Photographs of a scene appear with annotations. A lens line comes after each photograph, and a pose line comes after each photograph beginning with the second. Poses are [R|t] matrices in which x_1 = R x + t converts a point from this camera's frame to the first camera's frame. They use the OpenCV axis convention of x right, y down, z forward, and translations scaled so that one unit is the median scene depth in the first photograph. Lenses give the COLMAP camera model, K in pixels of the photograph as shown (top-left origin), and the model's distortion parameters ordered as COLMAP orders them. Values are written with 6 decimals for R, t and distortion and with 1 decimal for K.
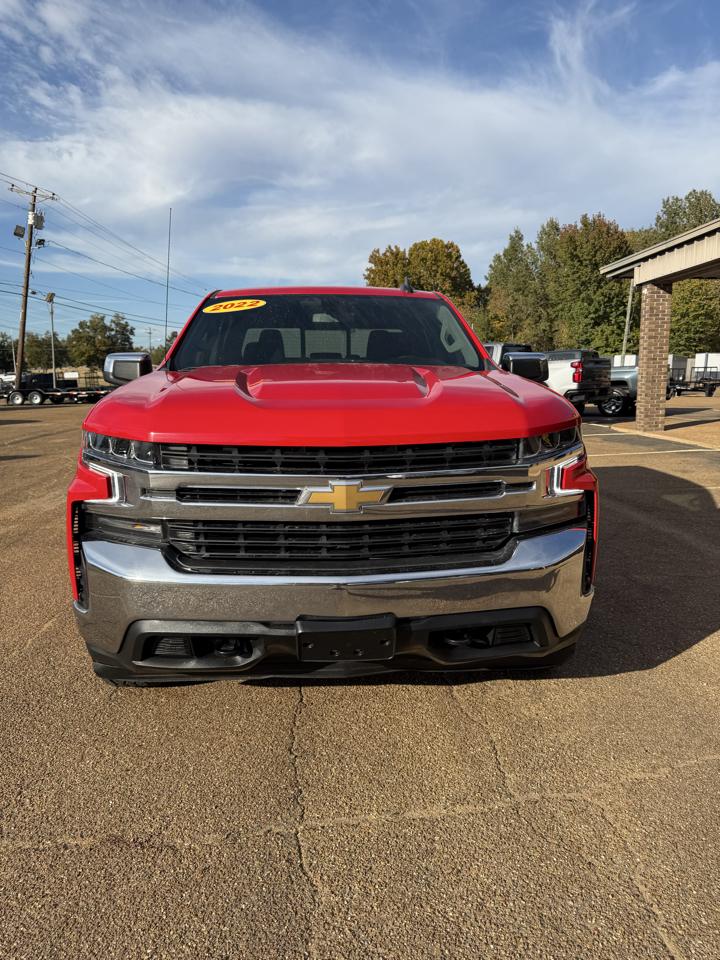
lens RADIAL K [[686.0, 0, 365.6], [0, 686.0, 479.2], [0, 0, 1]] dist [0.001348, 0.000421]
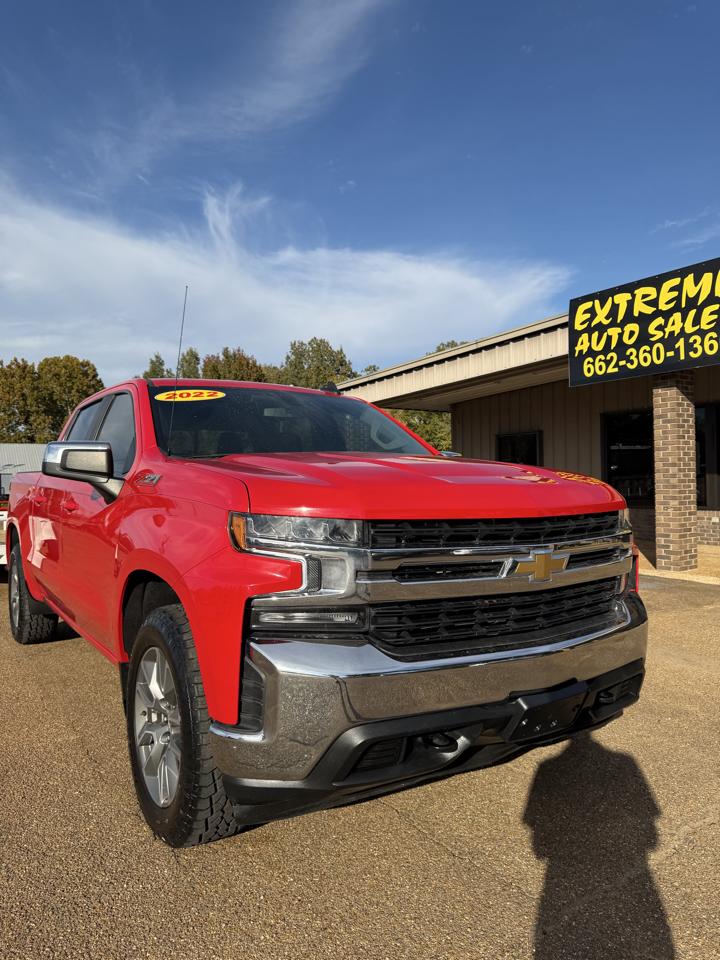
lens RADIAL K [[686.0, 0, 365.6], [0, 686.0, 479.2], [0, 0, 1]] dist [0.001348, 0.000421]
pose [[0.865722, 0.009352, 0.500438, -0.574288], [0.078403, 0.984949, -0.154038, 0.026893], [-0.494347, 0.172590, 0.851959, 0.163653]]
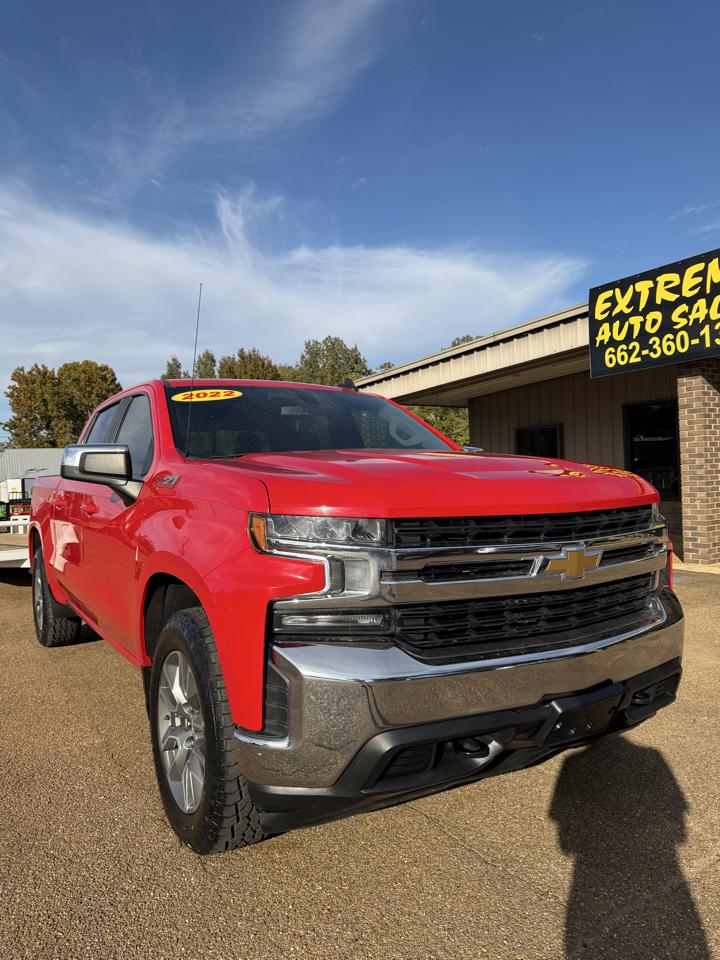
lens RADIAL K [[684.2, 0, 360.0], [0, 684.2, 480.0], [0, 0, 1]] dist [-0.000951, 0.000533]
pose [[0.881660, -0.010475, 0.471769, -0.567030], [0.093048, 0.983984, -0.152045, 0.022163], [-0.462620, 0.177949, 0.868514, 0.187864]]
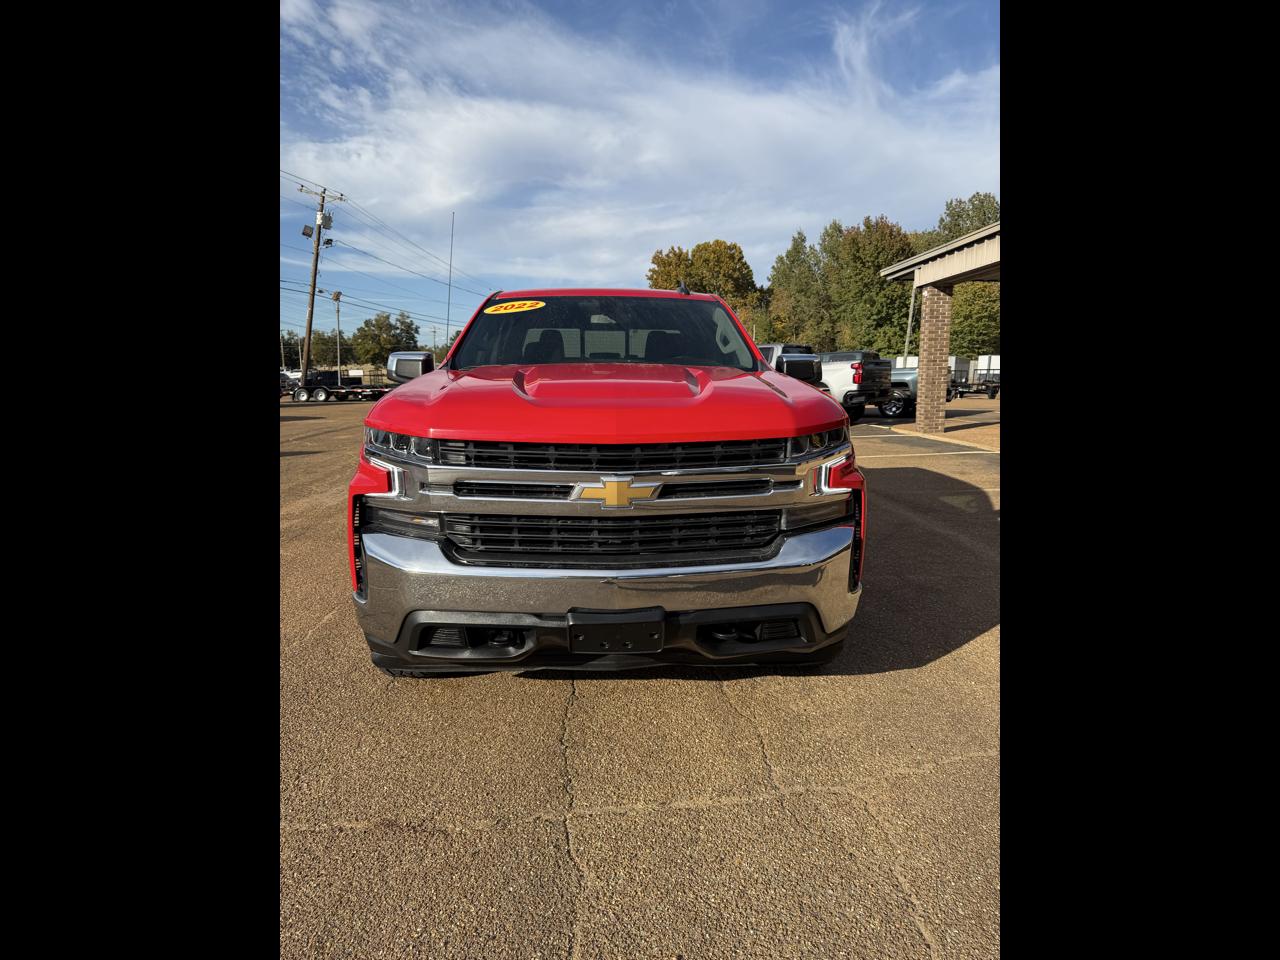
lens RADIAL K [[685.6, 0, 635.8], [0, 685.6, 466.5], [0, 0, 1]] dist [0.004686, -0.001438]
pose [[0.999824, 0.009506, -0.016190, 0.011592], [-0.009790, 0.999798, -0.017563, 0.003056], [0.016020, 0.017719, 0.999715, -0.022403]]
